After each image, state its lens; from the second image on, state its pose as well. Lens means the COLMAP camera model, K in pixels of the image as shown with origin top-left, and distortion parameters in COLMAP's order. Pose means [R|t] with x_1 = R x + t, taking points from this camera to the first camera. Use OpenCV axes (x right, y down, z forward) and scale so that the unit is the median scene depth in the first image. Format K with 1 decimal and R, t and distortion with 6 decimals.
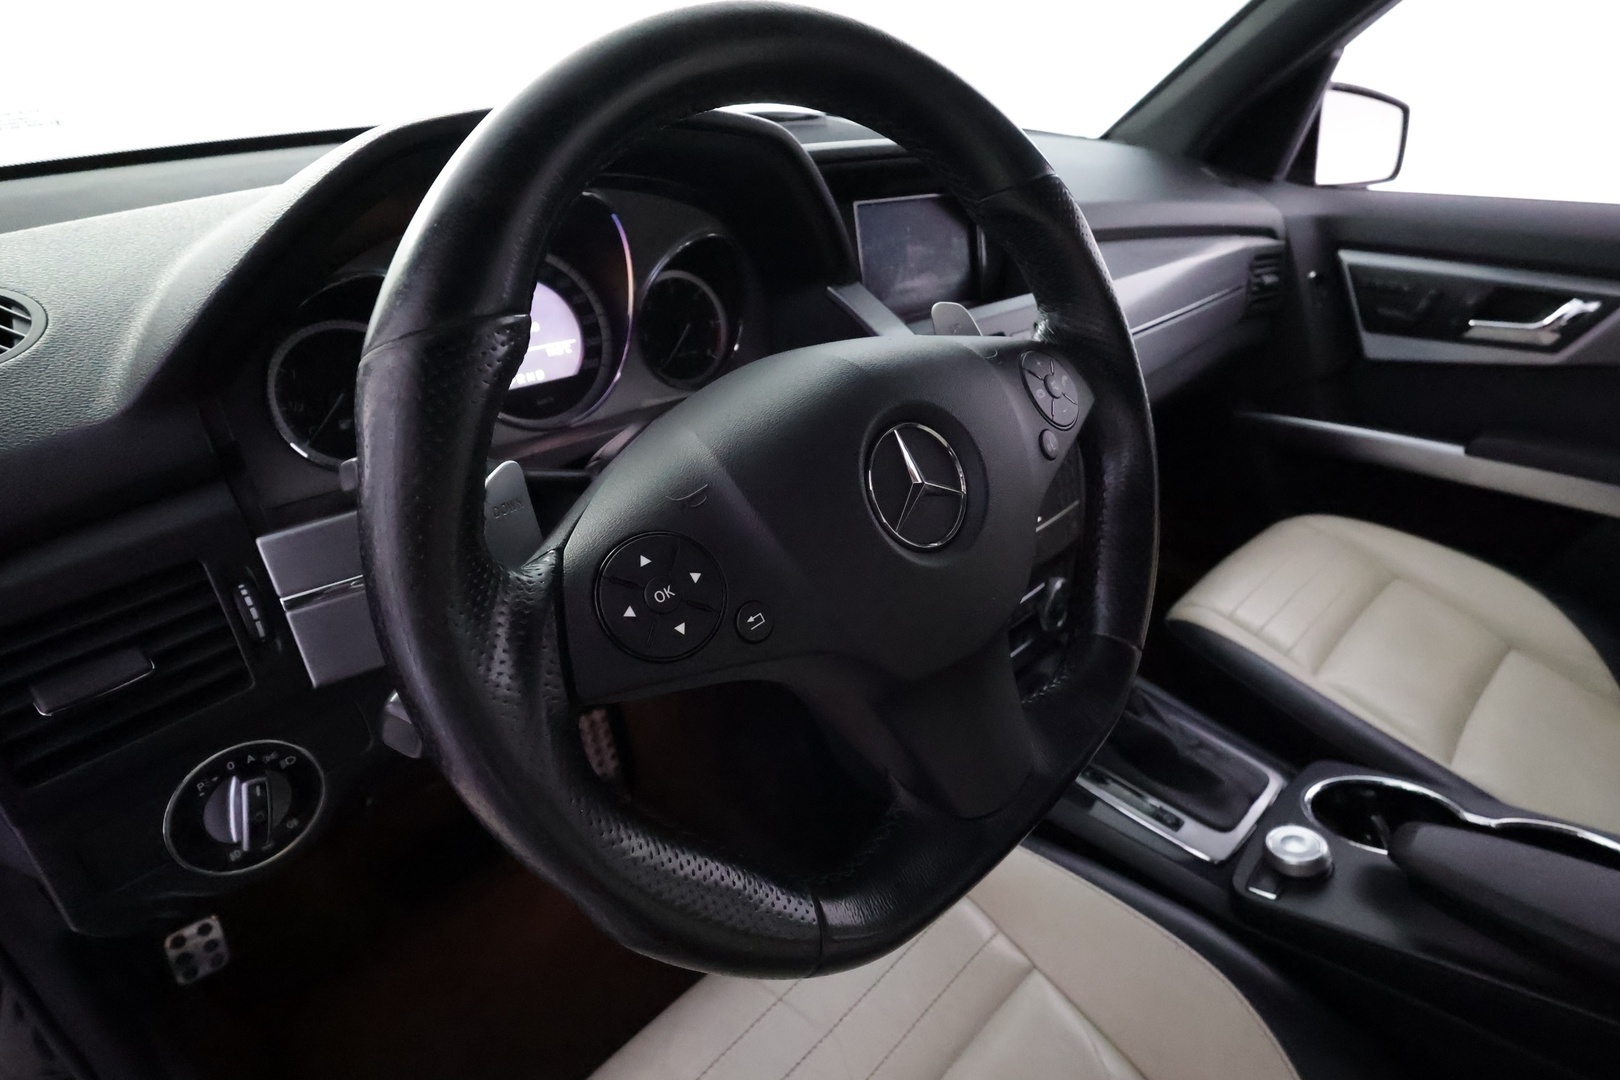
lens RADIAL K [[809.5, 0, 811.9], [0, 809.5, 532.6], [0, 0, 1]] dist [0.000426, -0.000183]
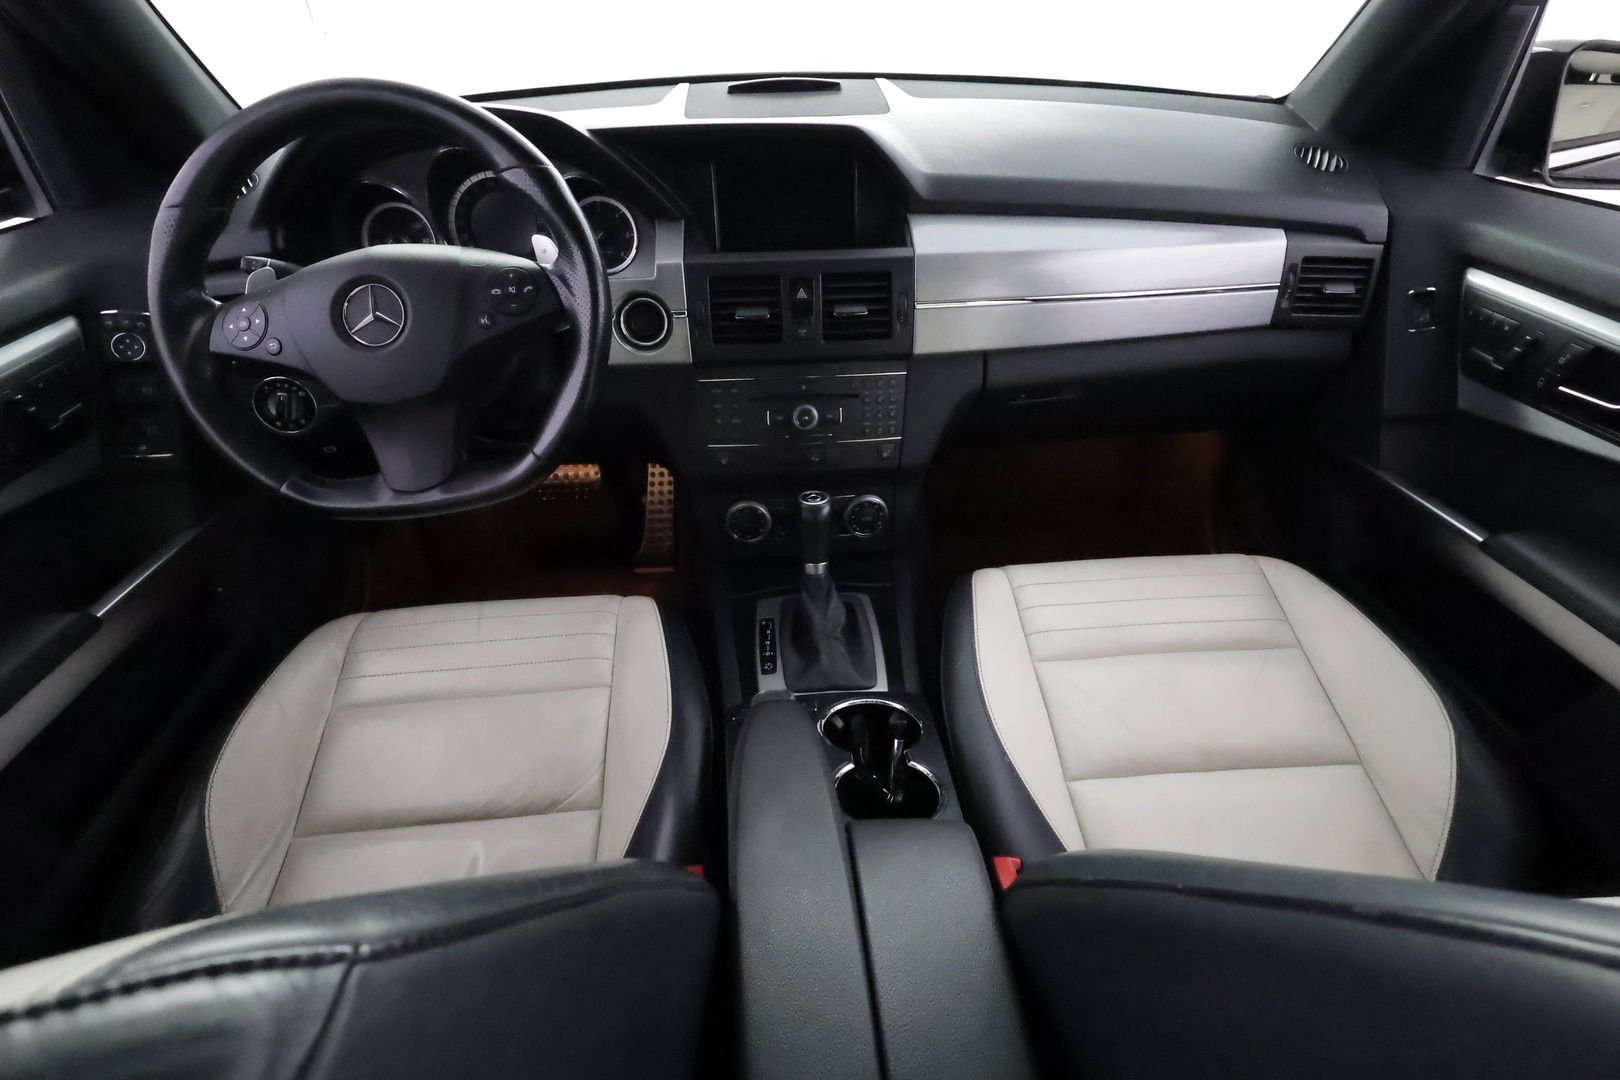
lens RADIAL K [[809.5, 0, 811.9], [0, 809.5, 532.6], [0, 0, 1]] dist [0.000426, -0.000183]
pose [[0.776176, 0.331930, -0.536073, 0.712404], [-0.283925, 0.943132, 0.172884, -0.058758], [0.562972, 0.018016, 0.826279, -0.025349]]
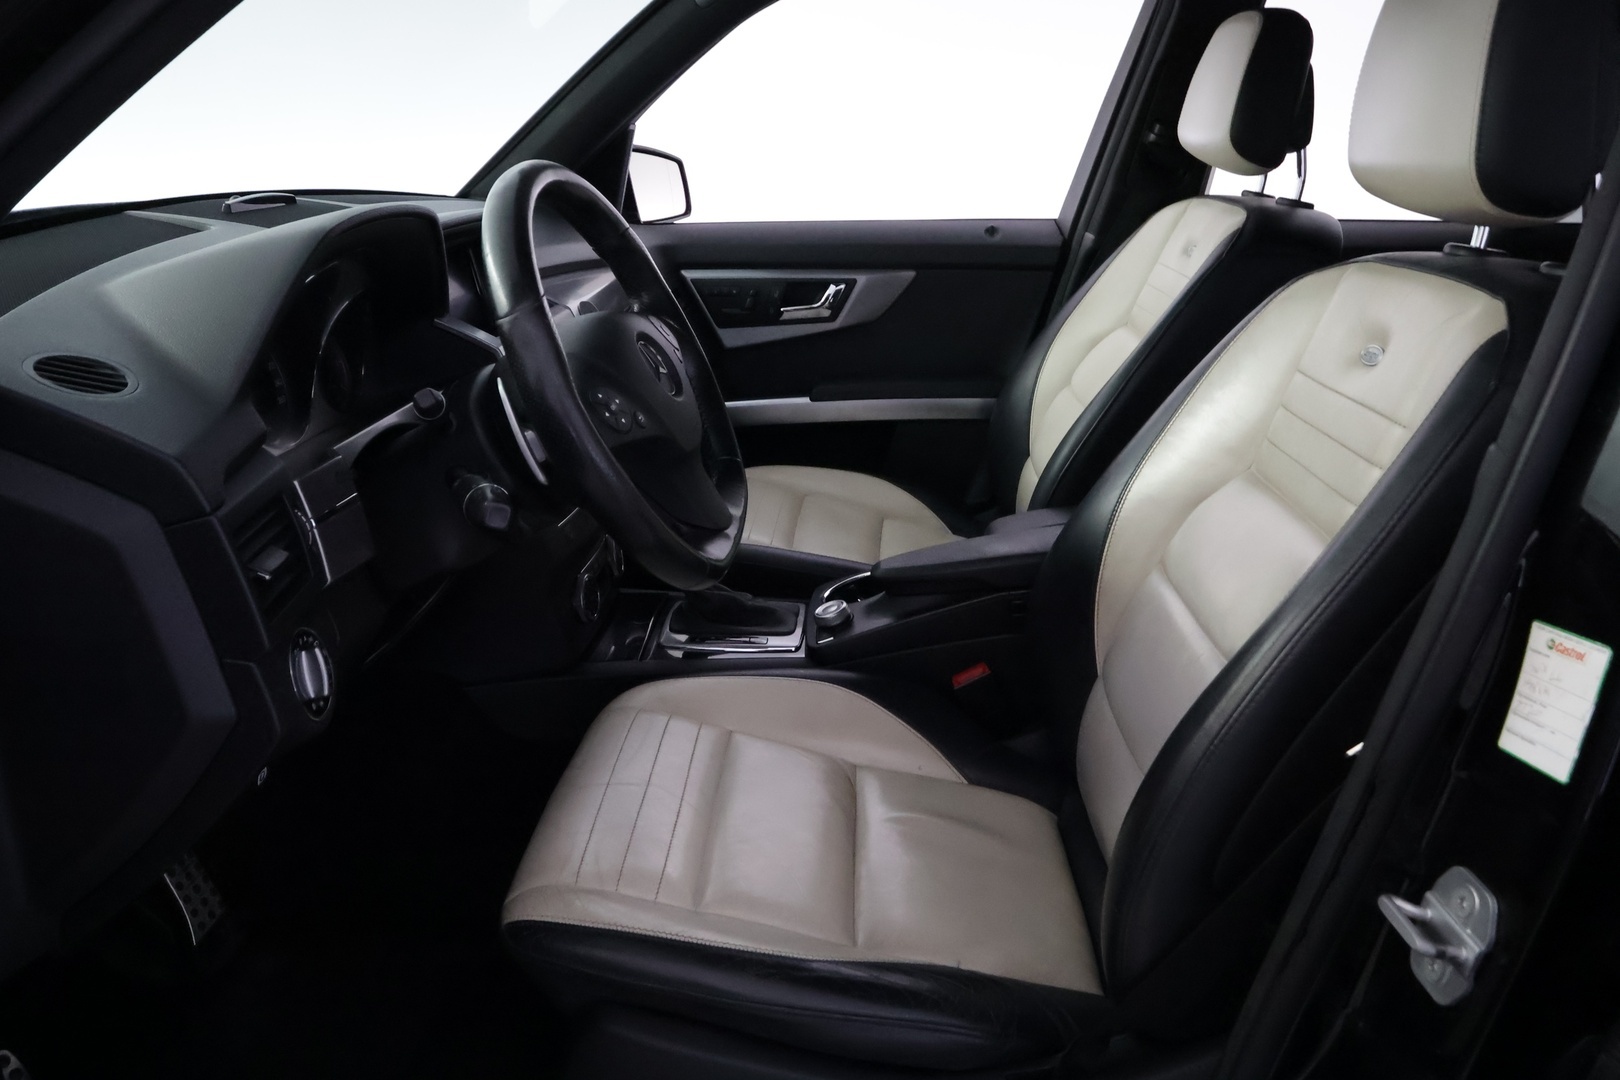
lens RADIAL K [[1167.6, 0, 815.6], [0, 1167.6, 560.2], [0, 0, 1]] dist [-0.000670, 0.000589]
pose [[0.725292, -0.254101, 0.639831, -0.509983], [0.340192, 0.940277, -0.012211, 0.181431], [-0.598515, 0.226522, 0.768419, -0.451370]]
